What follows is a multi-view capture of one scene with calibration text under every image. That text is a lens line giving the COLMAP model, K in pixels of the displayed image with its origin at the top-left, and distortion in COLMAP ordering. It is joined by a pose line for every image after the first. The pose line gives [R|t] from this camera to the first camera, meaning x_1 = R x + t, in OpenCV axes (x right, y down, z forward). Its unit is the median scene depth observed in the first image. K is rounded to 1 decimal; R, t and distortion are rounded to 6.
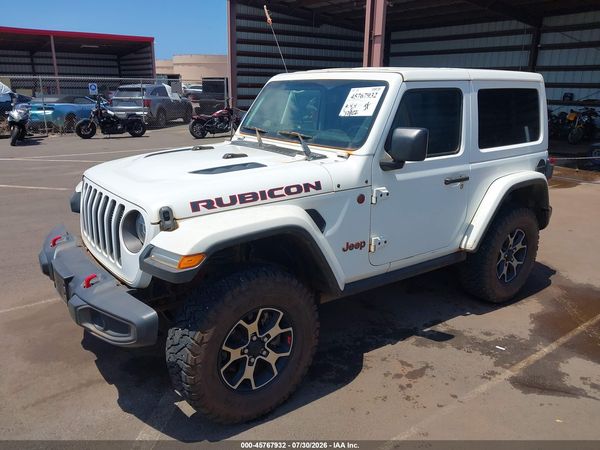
lens RADIAL K [[478.1, 0, 300.0], [0, 478.1, 225.0], [0, 0, 1]] dist [0.014886, -0.014755]
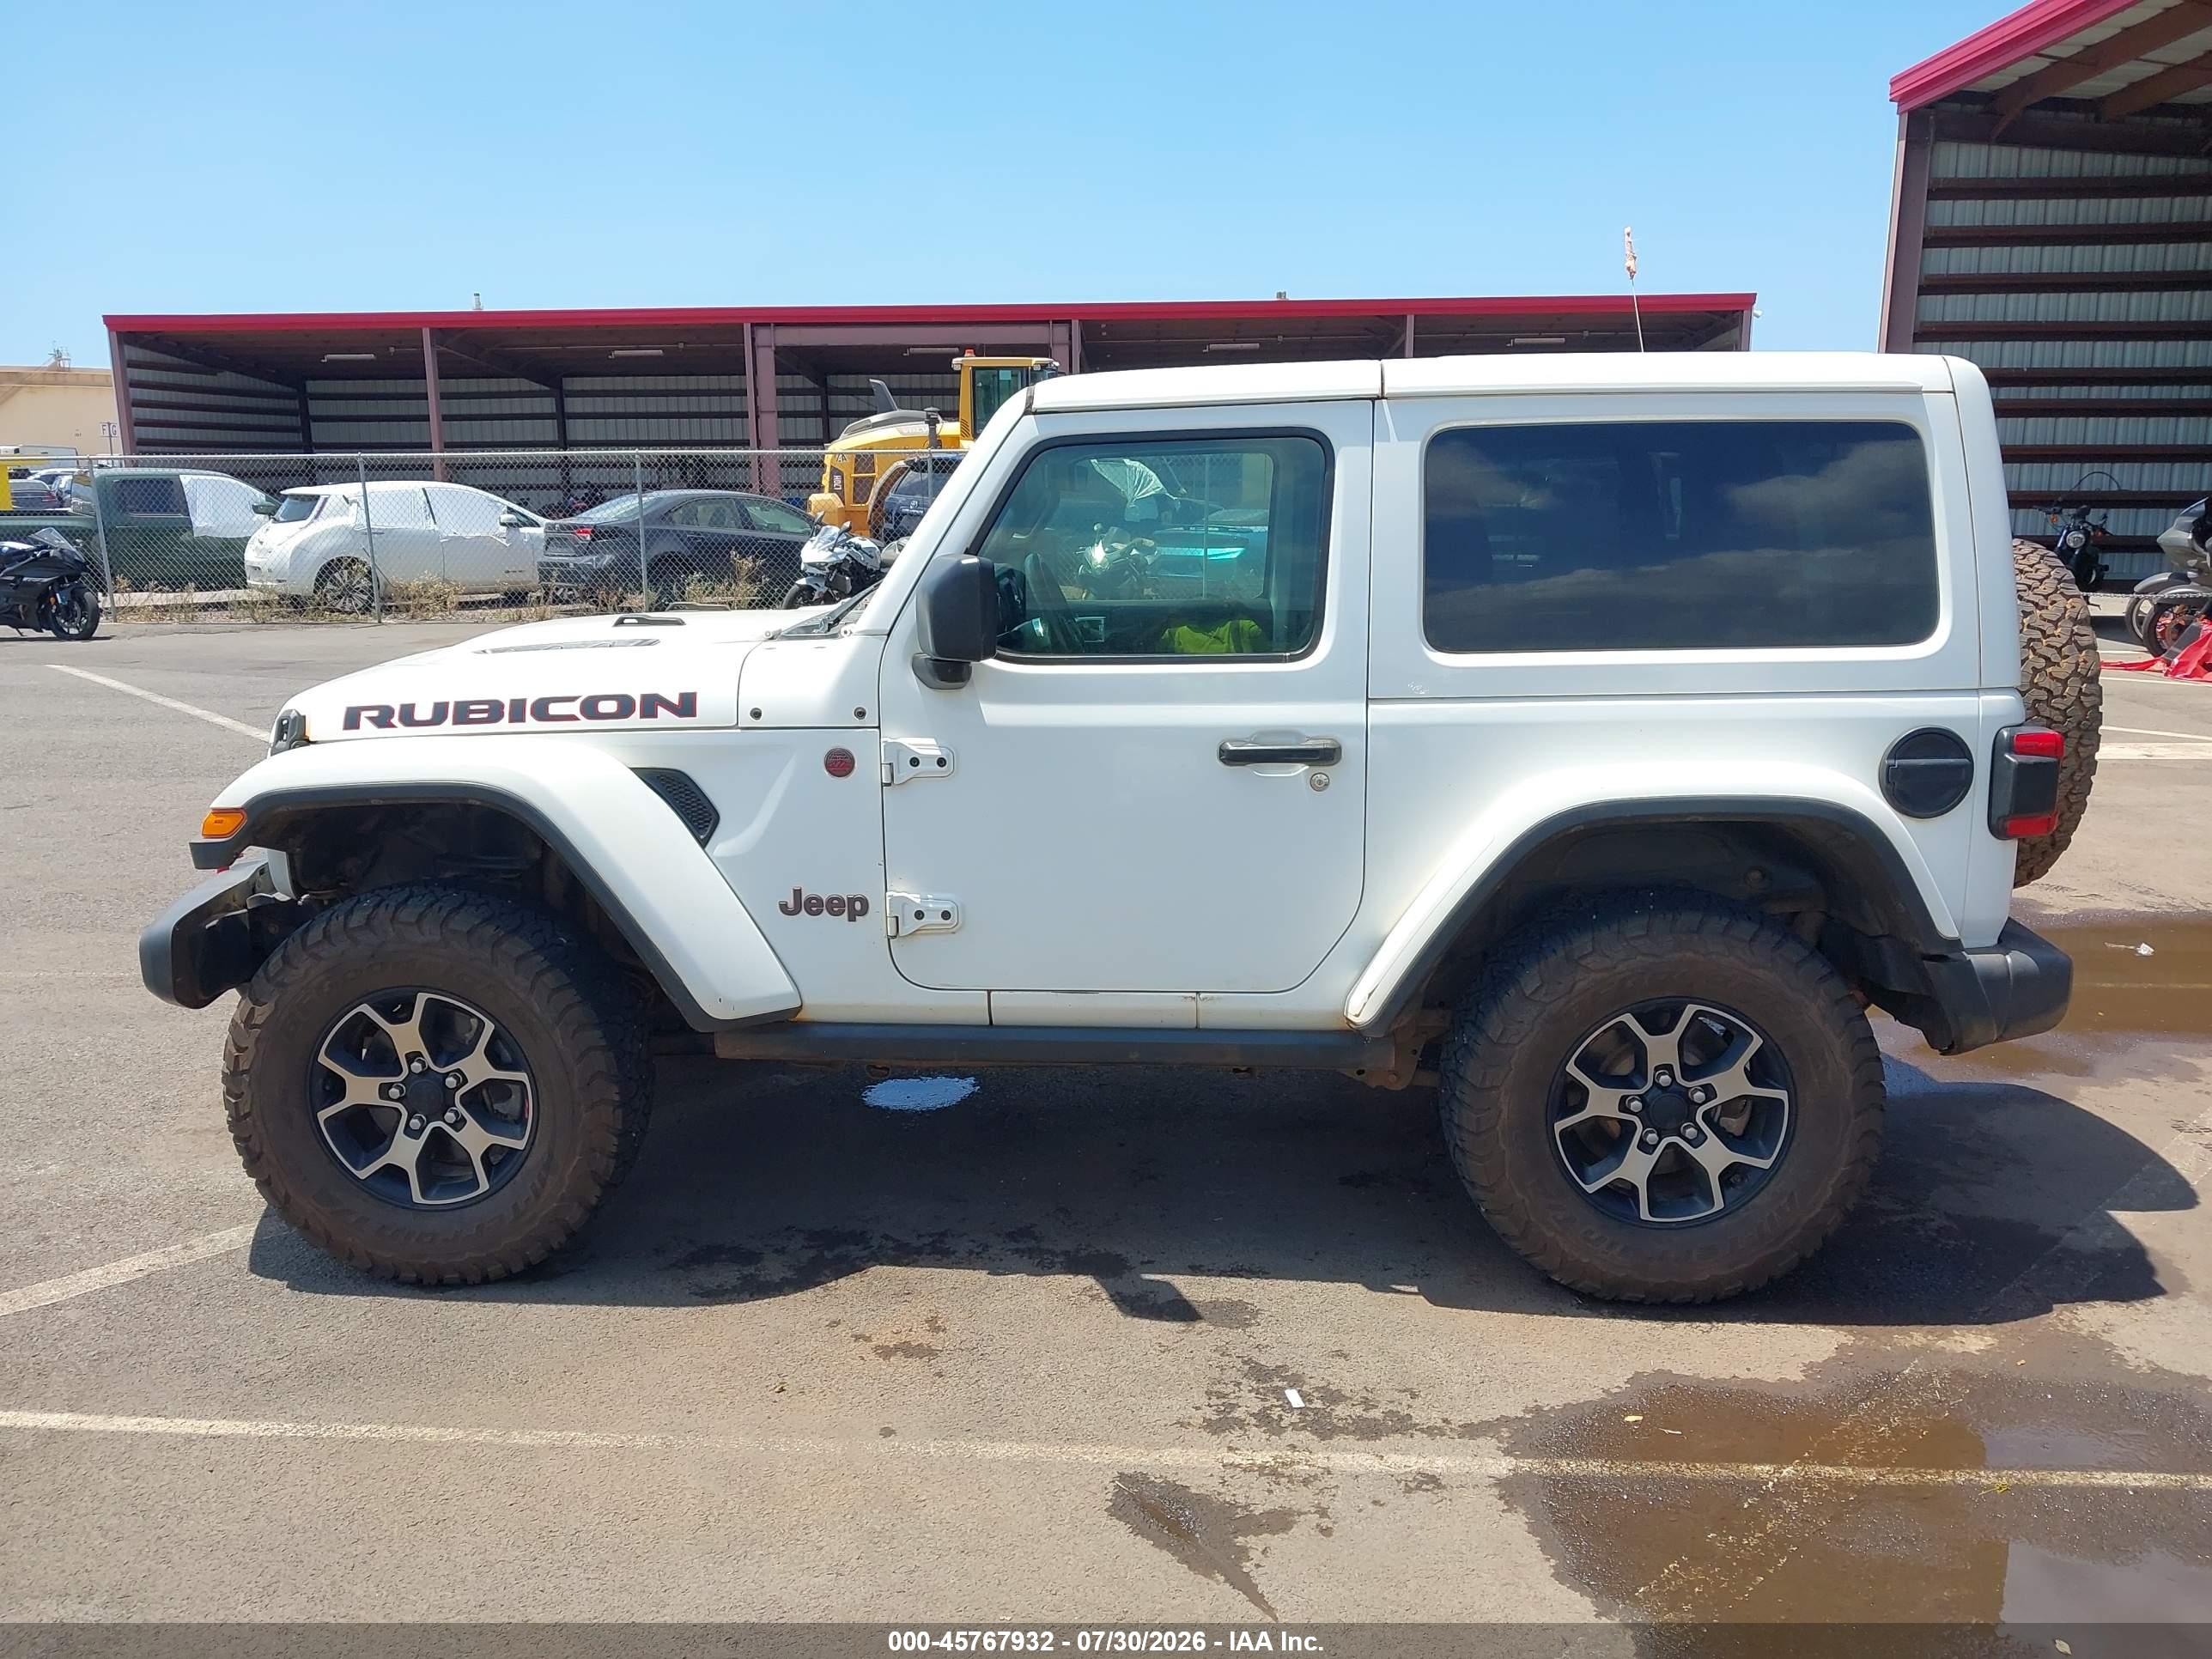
lens RADIAL K [[1853.3, 0, 1089.0], [0, 1853.3, 836.4], [0, 0, 1]] dist [0.011833, -0.008502]
pose [[0.765259, 0.122710, -0.631919, 1.069478], [-0.164201, 0.986400, -0.007303, -0.023568], [0.622429, 0.109350, 0.775000, 0.124830]]
